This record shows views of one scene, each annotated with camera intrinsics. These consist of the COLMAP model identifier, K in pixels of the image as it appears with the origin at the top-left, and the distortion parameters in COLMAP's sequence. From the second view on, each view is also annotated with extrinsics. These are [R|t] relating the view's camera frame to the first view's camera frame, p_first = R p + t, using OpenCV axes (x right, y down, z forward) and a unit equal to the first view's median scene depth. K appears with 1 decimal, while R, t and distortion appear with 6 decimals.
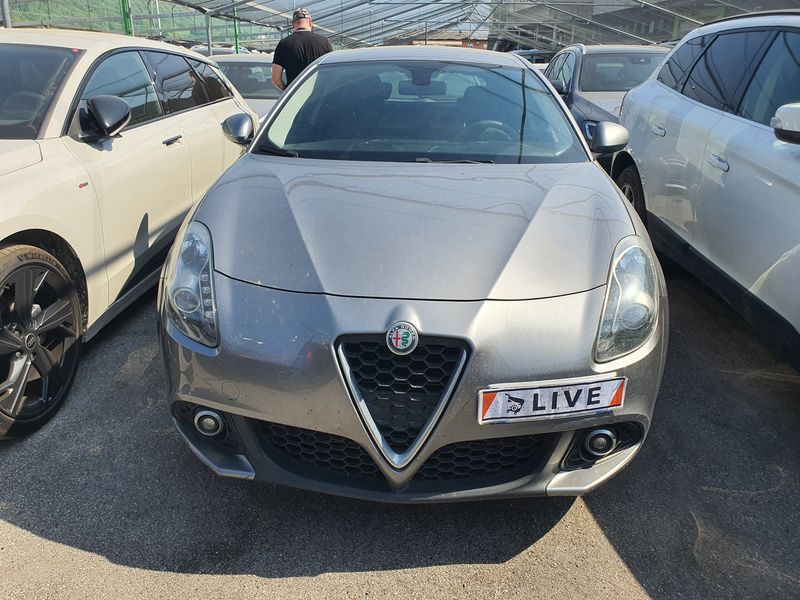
lens RADIAL K [[614.6, 0, 400.0], [0, 614.6, 300.0], [0, 0, 1]] dist [0.048685, -0.048373]
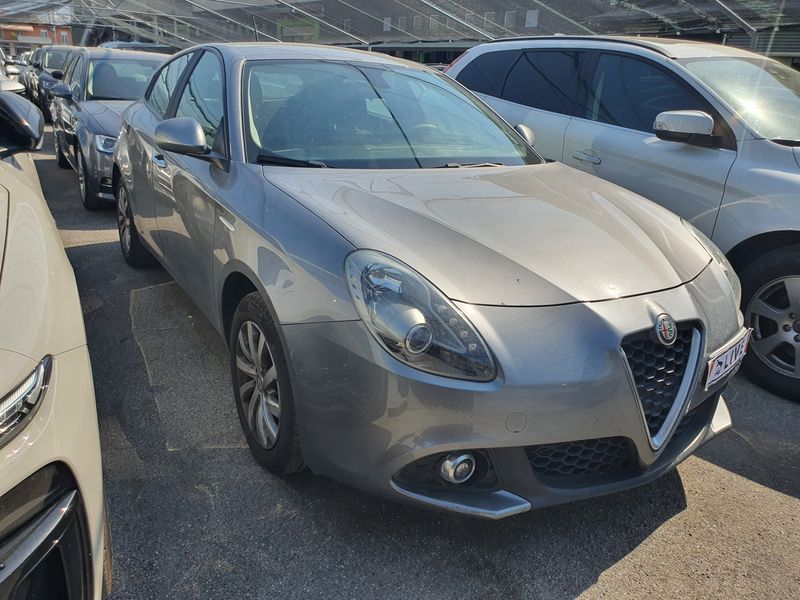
lens RADIAL K [[614.6, 0, 400.0], [0, 614.6, 300.0], [0, 0, 1]] dist [0.048685, -0.048373]
pose [[0.826580, -0.159730, 0.539677, -0.612378], [0.157295, 0.986235, 0.050984, -0.075282], [-0.540392, 0.042747, 0.840327, 0.213362]]
